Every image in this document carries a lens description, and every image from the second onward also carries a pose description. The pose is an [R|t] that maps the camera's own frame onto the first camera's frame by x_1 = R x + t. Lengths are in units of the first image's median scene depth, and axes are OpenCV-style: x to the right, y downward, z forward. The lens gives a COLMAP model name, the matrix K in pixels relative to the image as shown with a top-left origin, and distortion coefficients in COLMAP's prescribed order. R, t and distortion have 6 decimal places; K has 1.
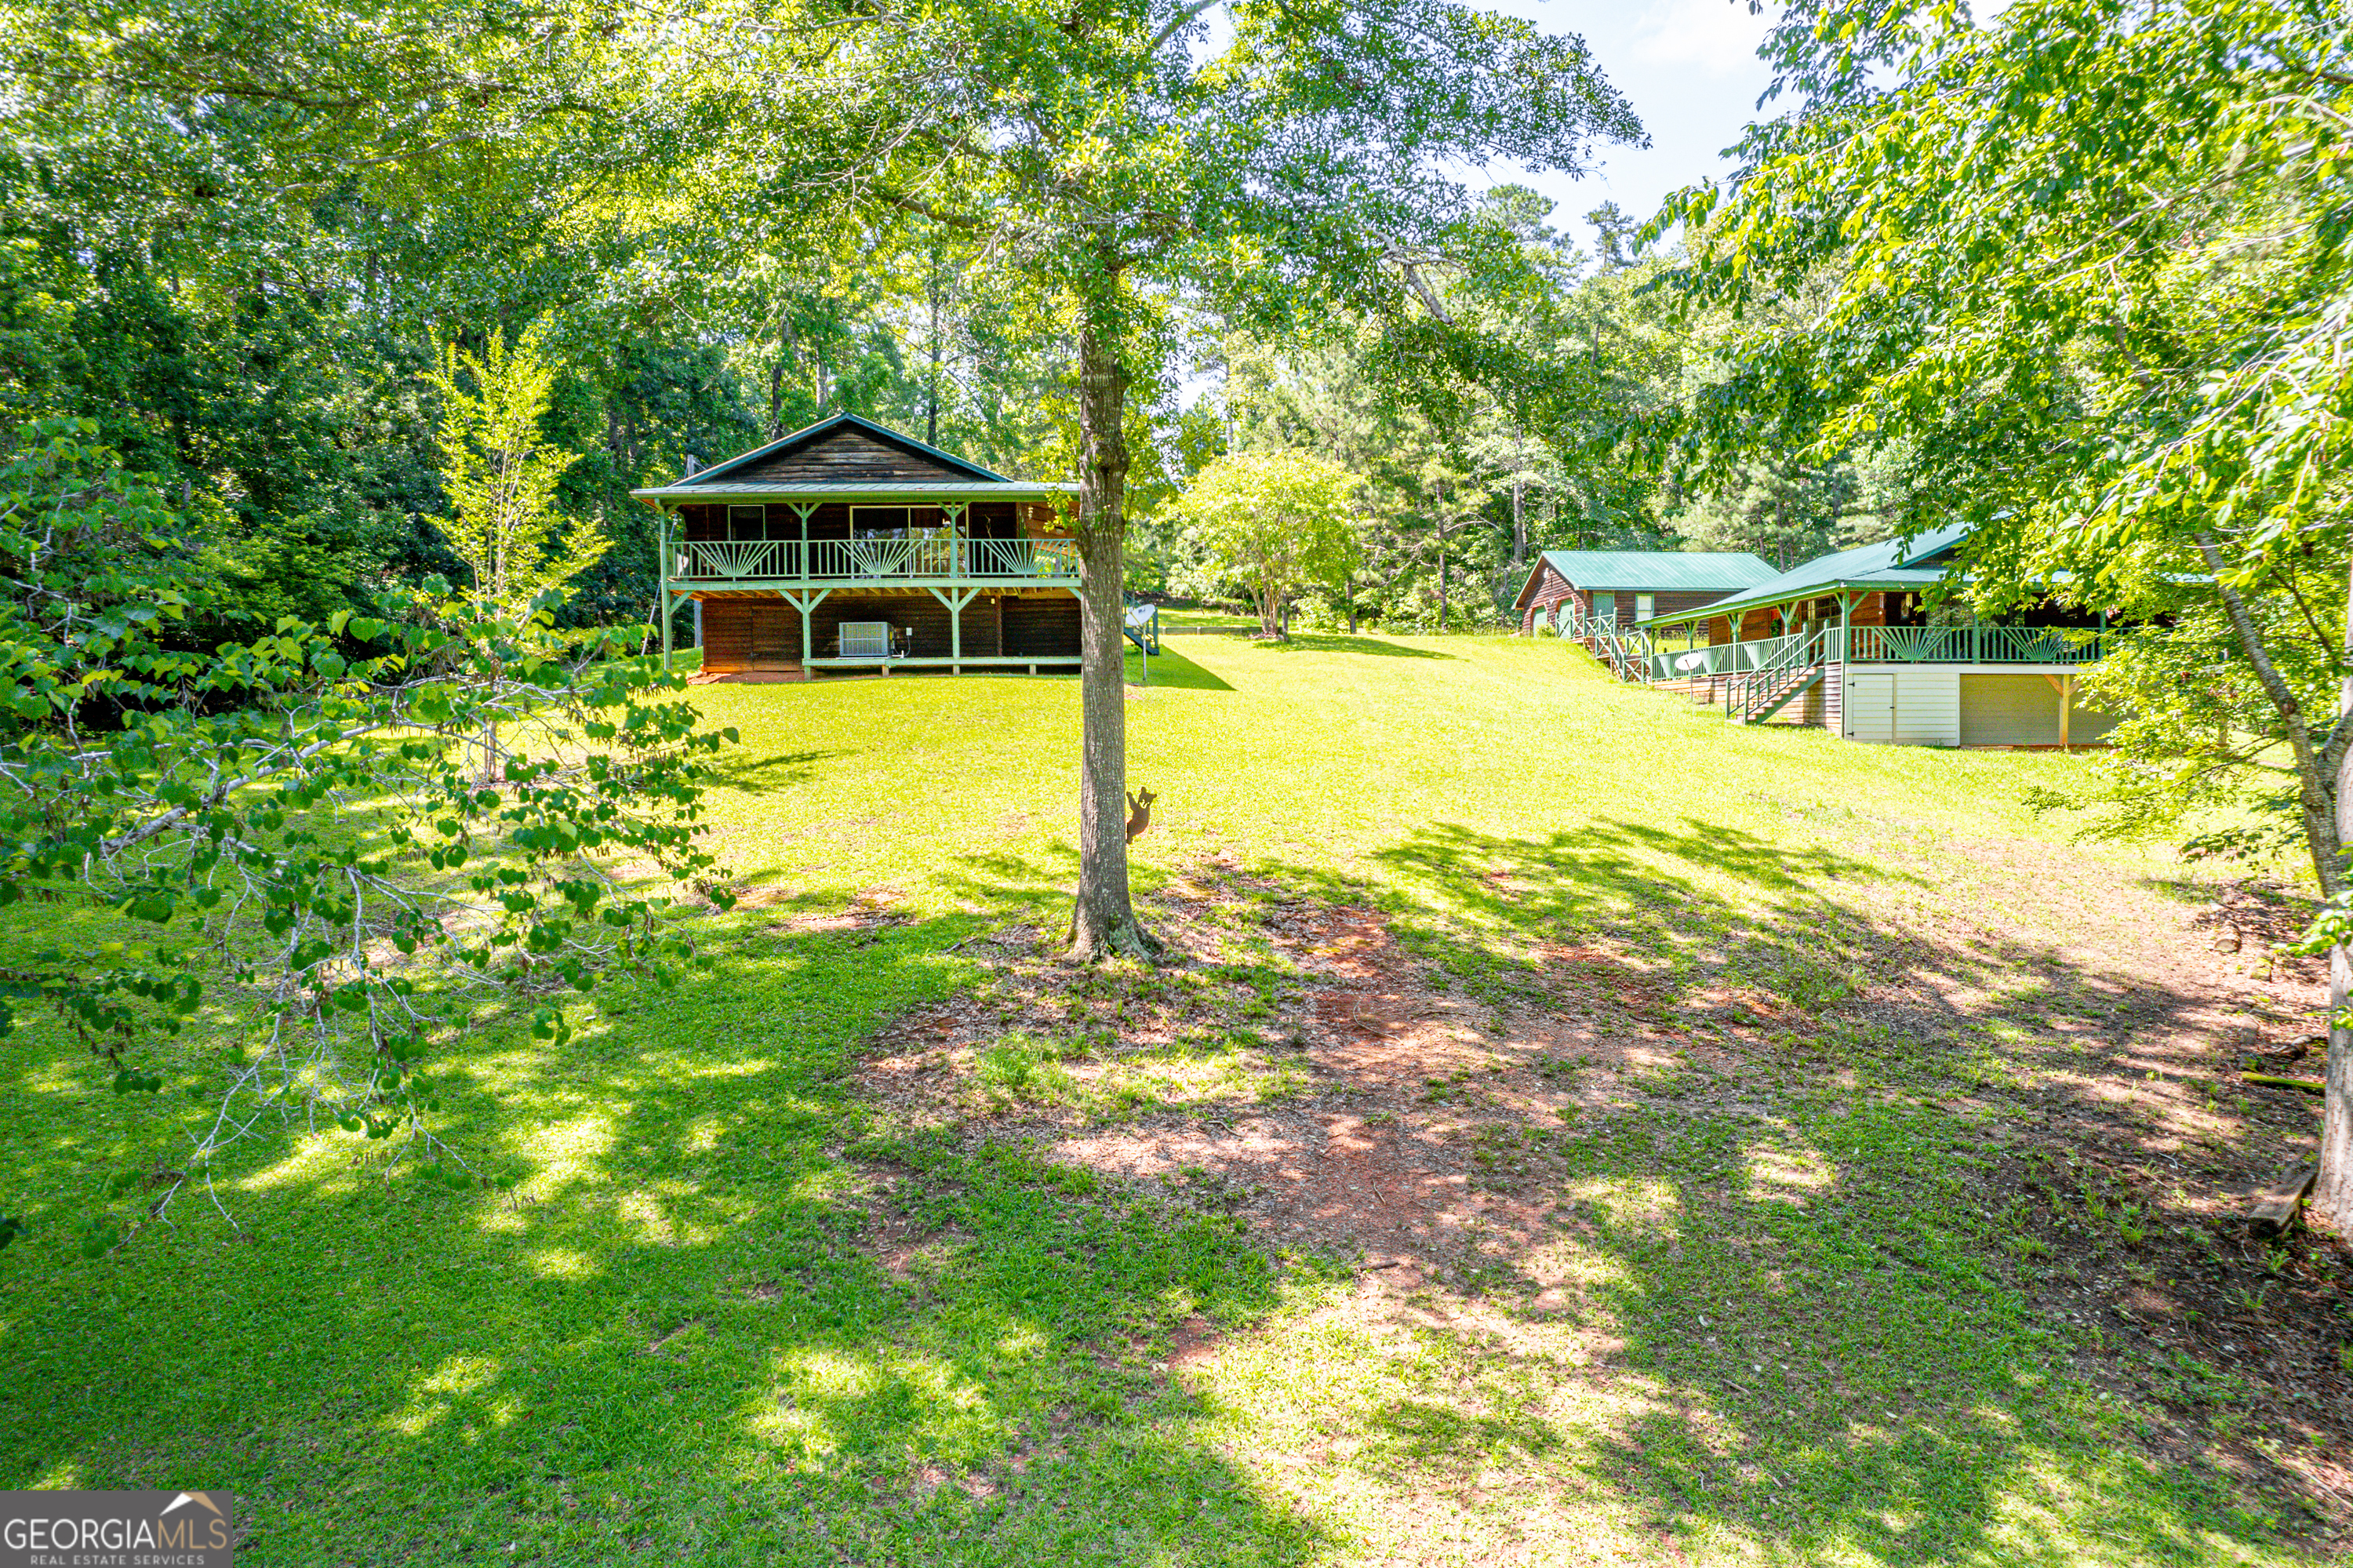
lens RADIAL K [[1500.1, 0, 1176.5], [0, 1500.1, 784.0], [0, 0, 1]] dist [-0.093162, 0.088451]
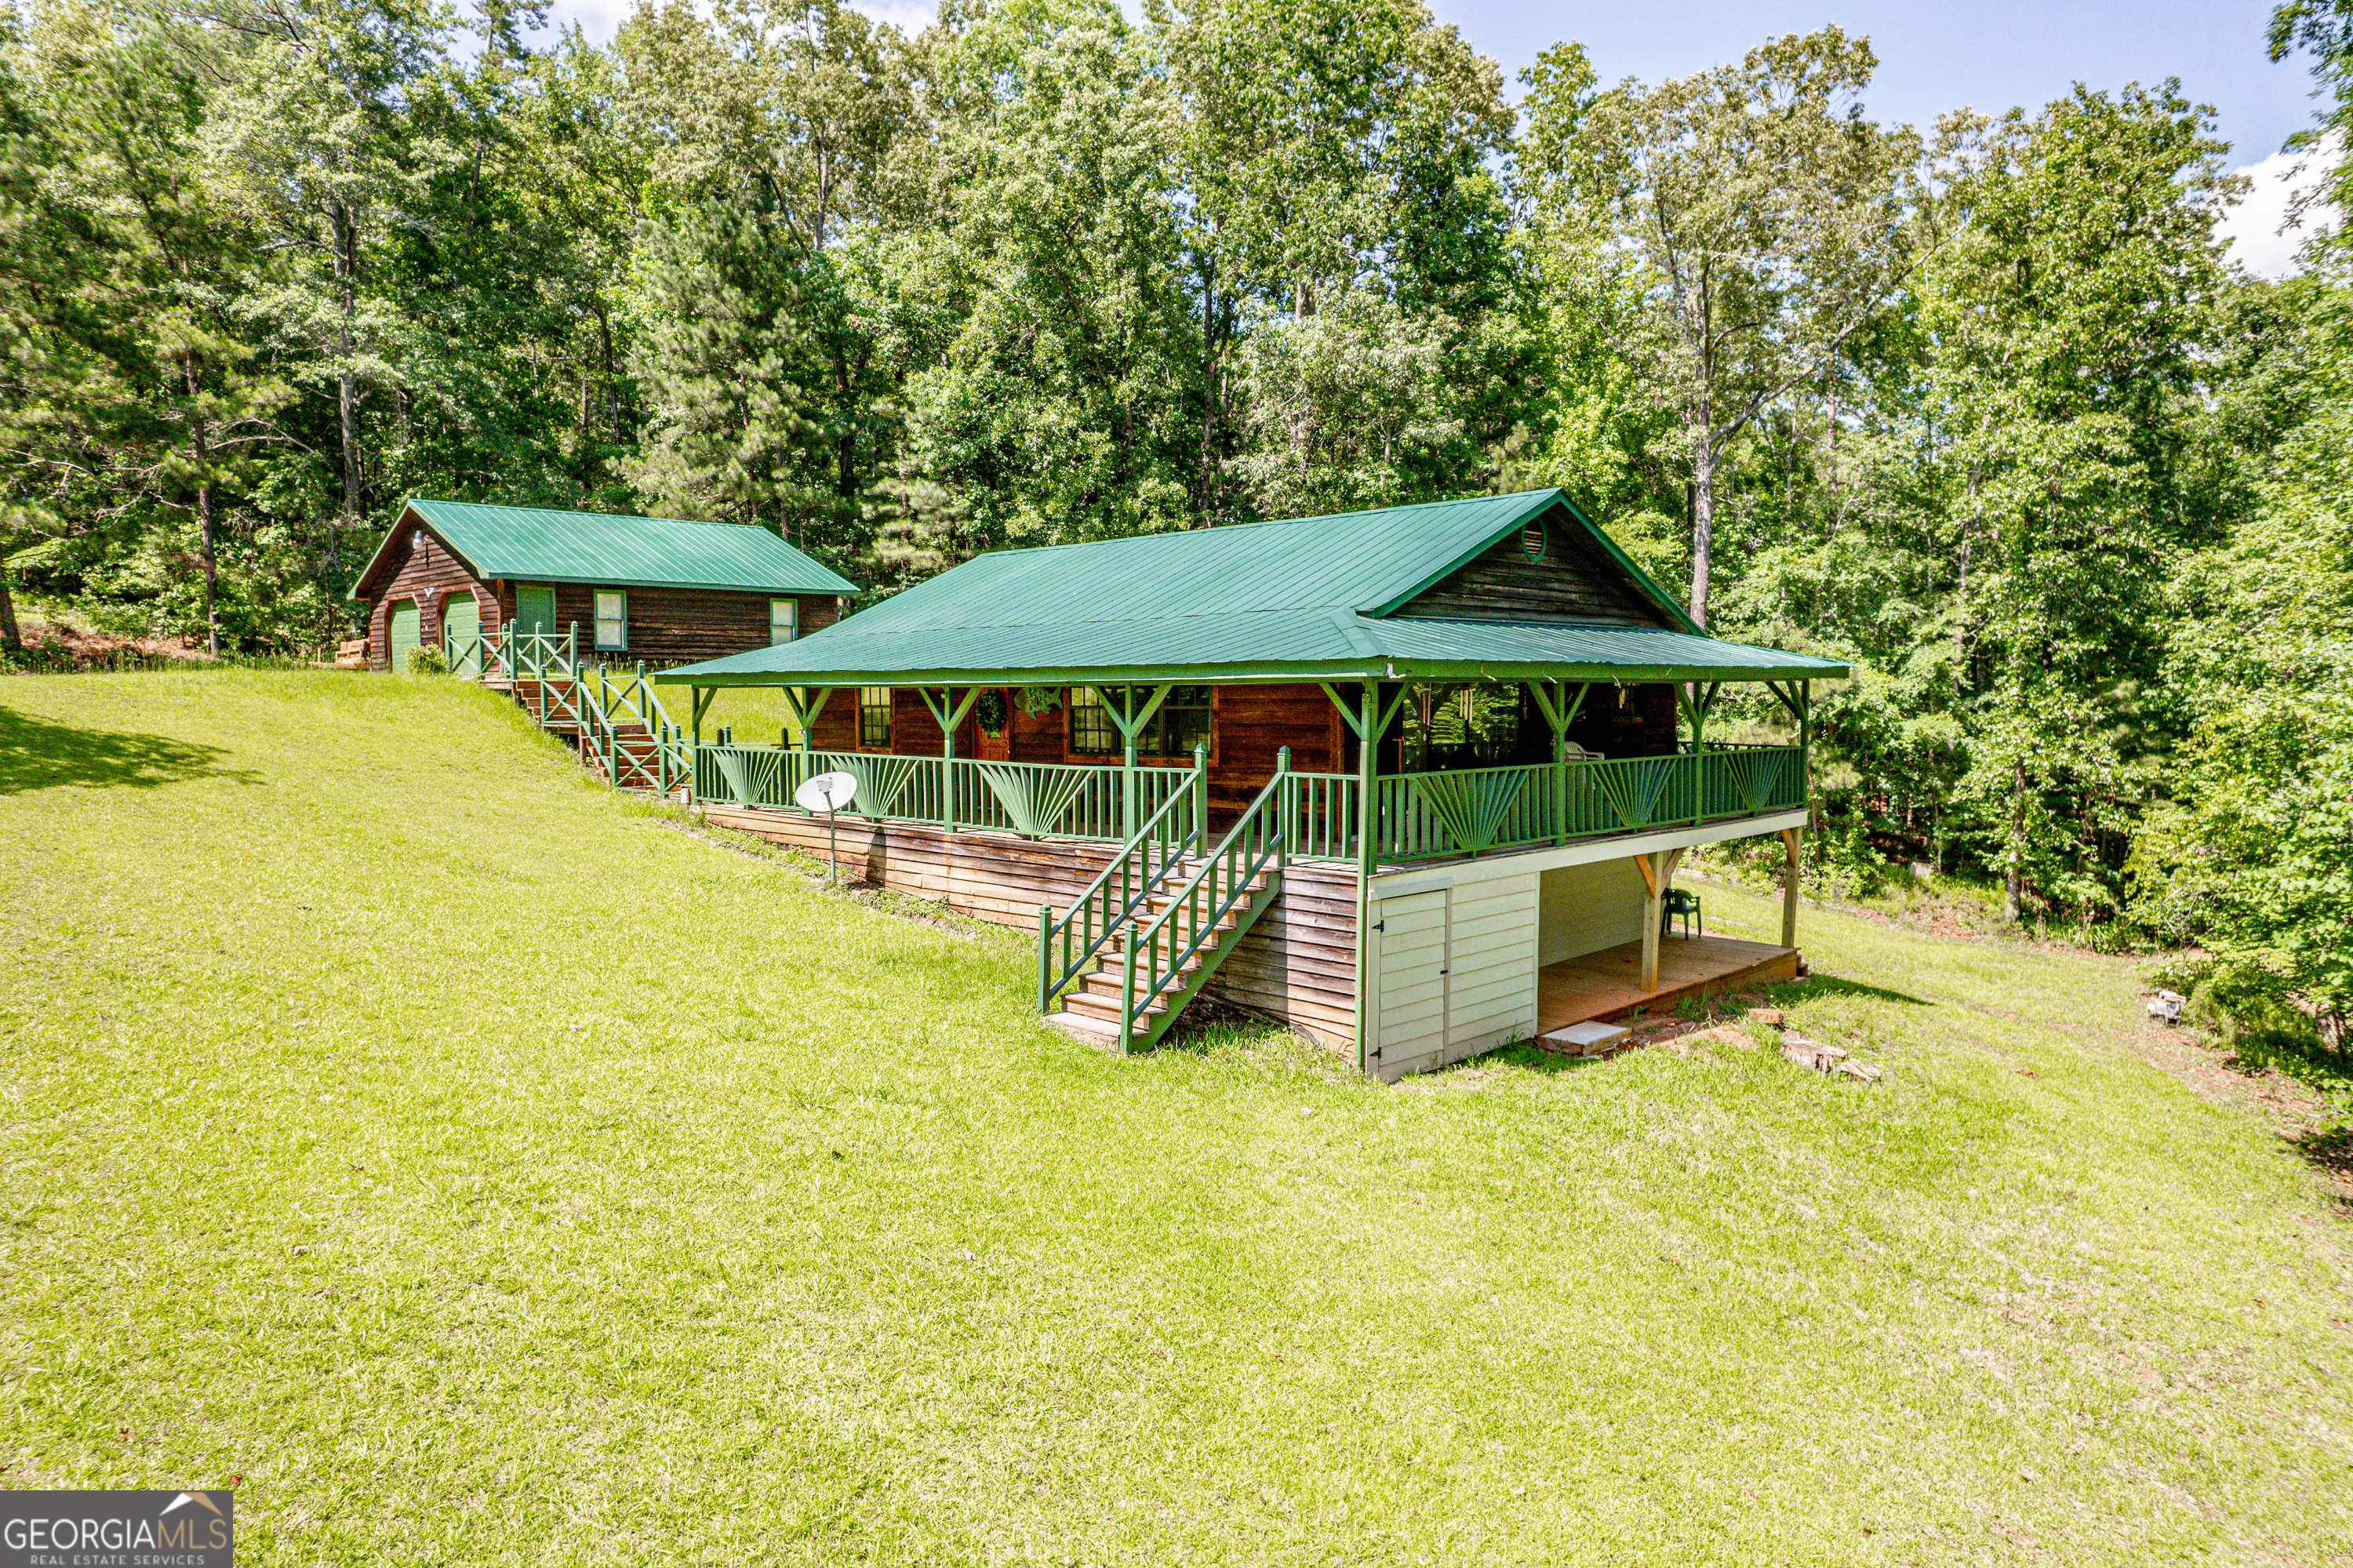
lens RADIAL K [[1500.1, 0, 1176.5], [0, 1500.1, 784.0], [0, 0, 1]] dist [-0.093162, 0.088451]
pose [[0.739442, -0.041133, 0.671963, 0.077813], [0.022227, 0.999079, 0.036698, -0.057644], [-0.672853, -0.012200, 0.739675, 0.362415]]
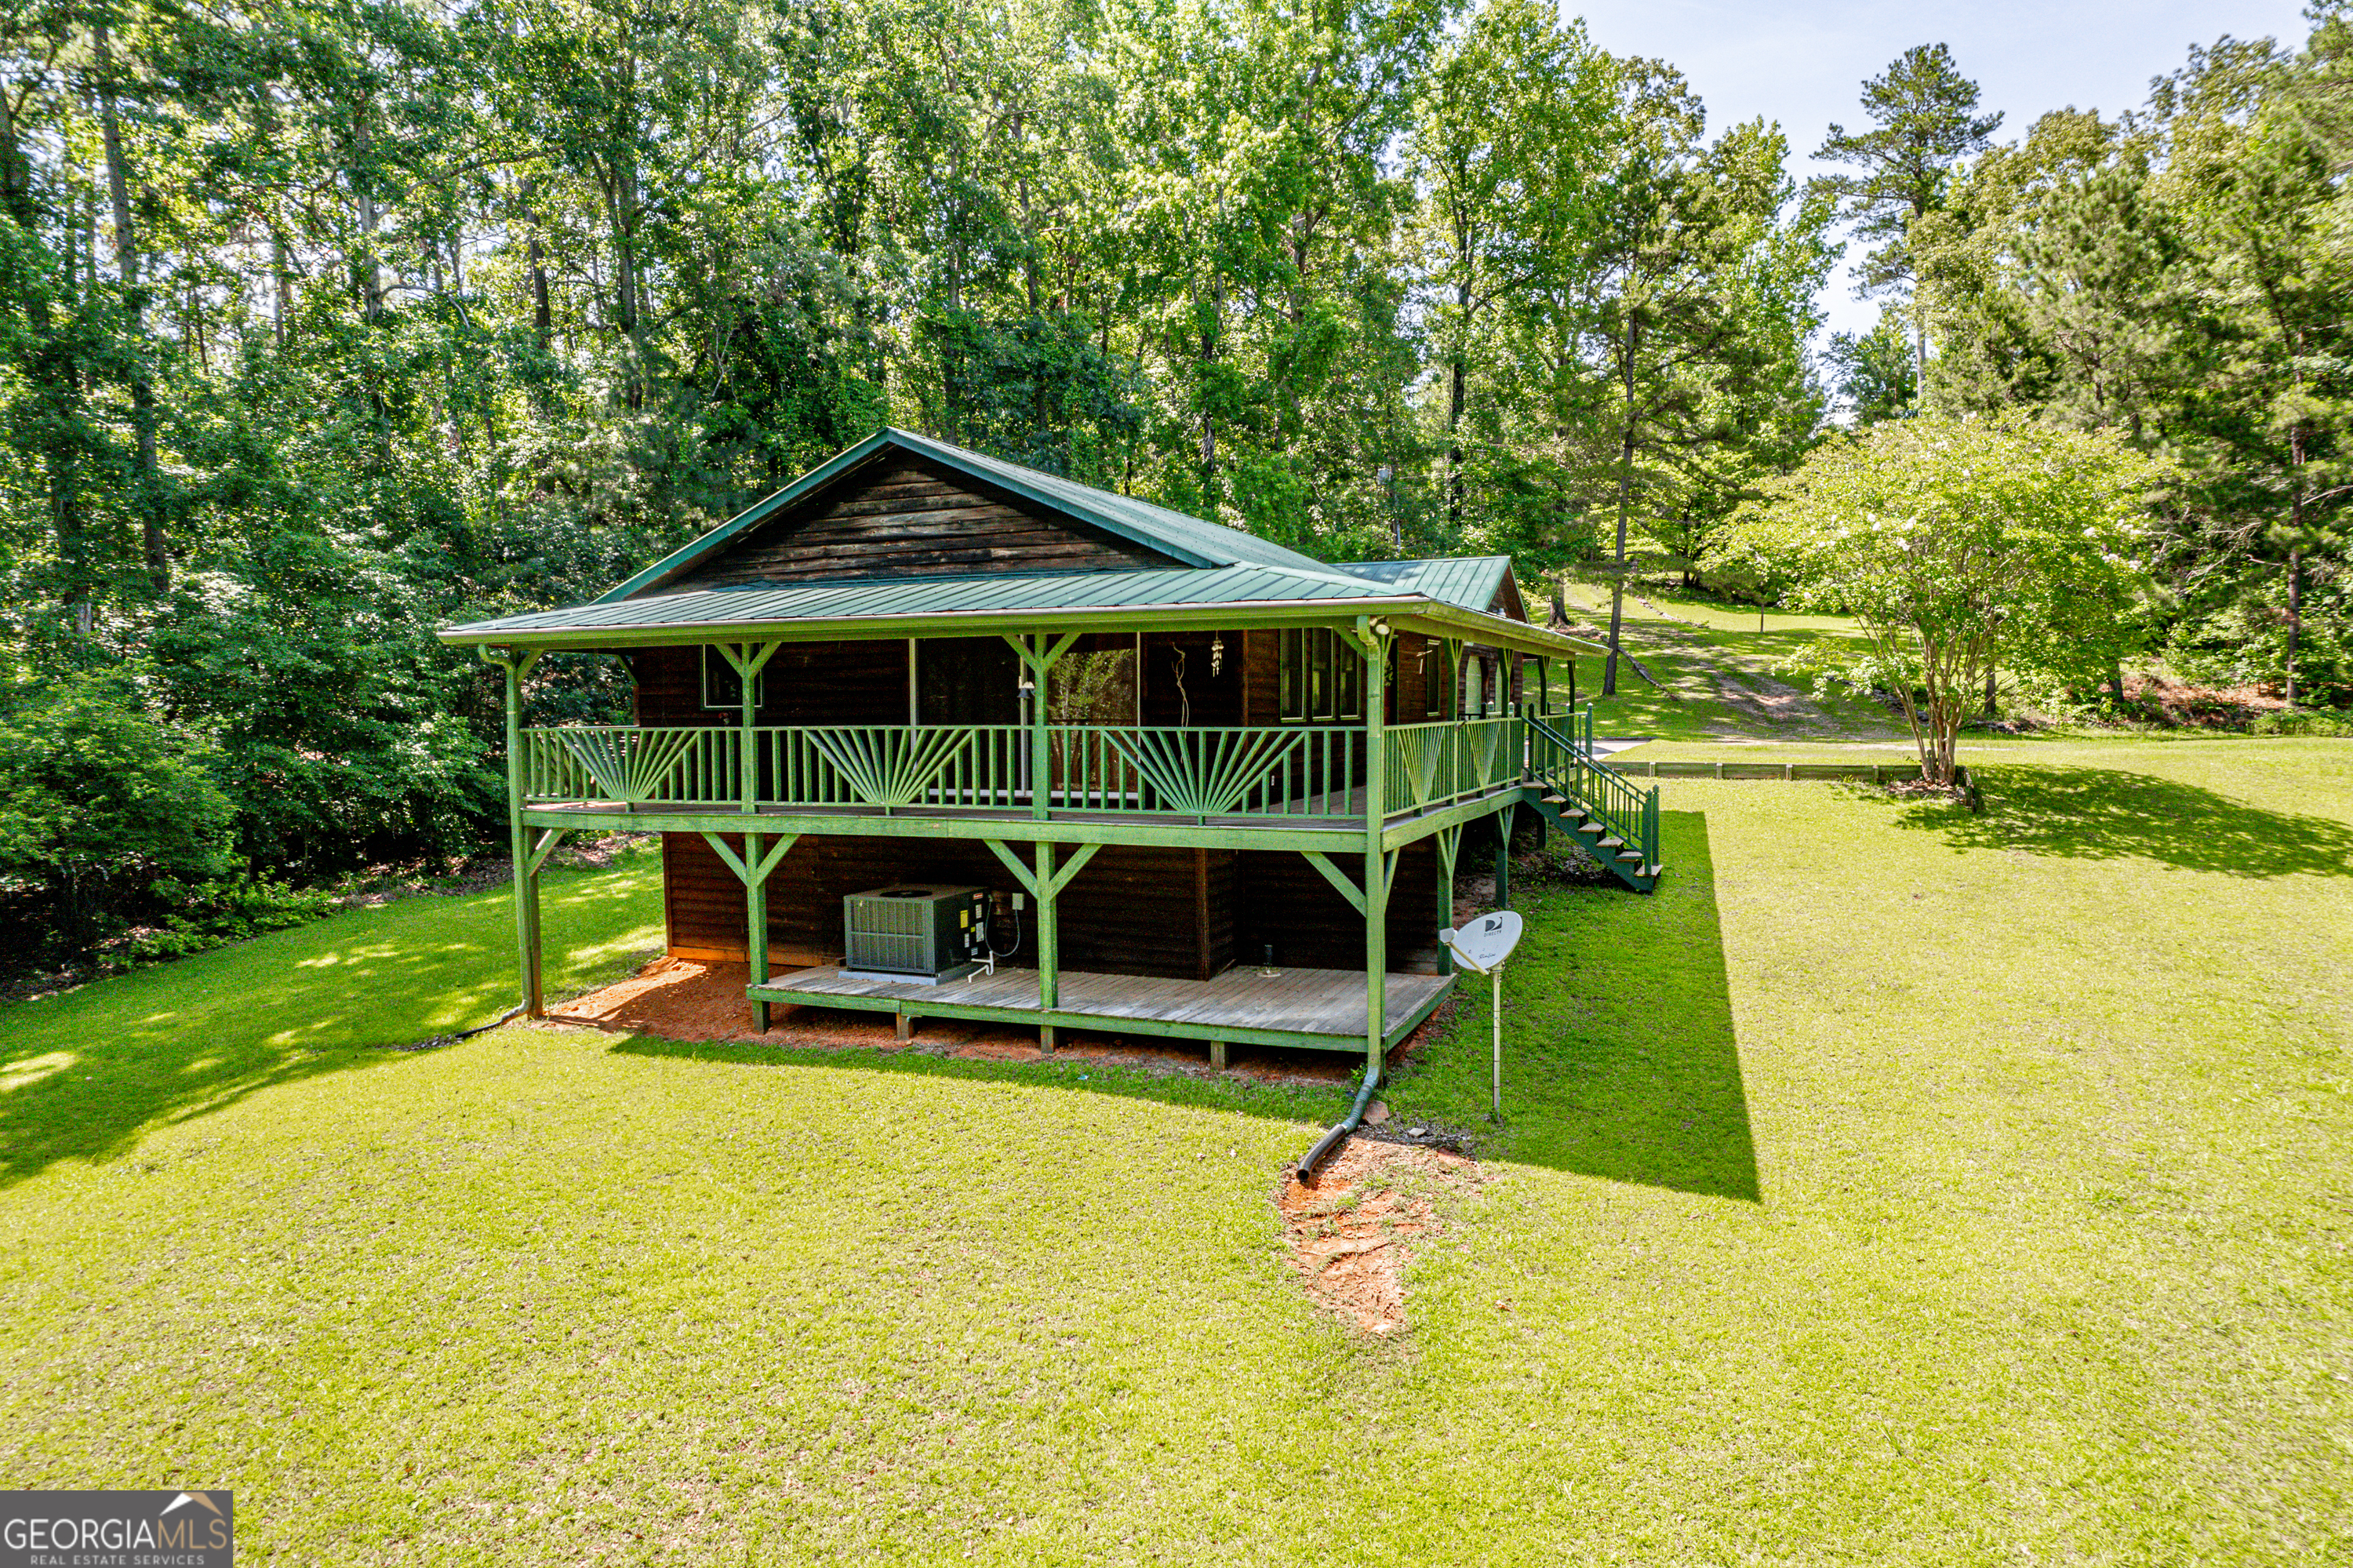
lens RADIAL K [[1444.9, 0, 1176.5], [0, 1444.9, 784.0], [0, 0, 1]] dist [-0.000171, 0.001375]
pose [[0.902125, 0.034818, -0.430069, 0.027482], [-0.020405, 0.999066, 0.038081, -0.076250], [0.430993, -0.025578, 0.901993, 0.302771]]
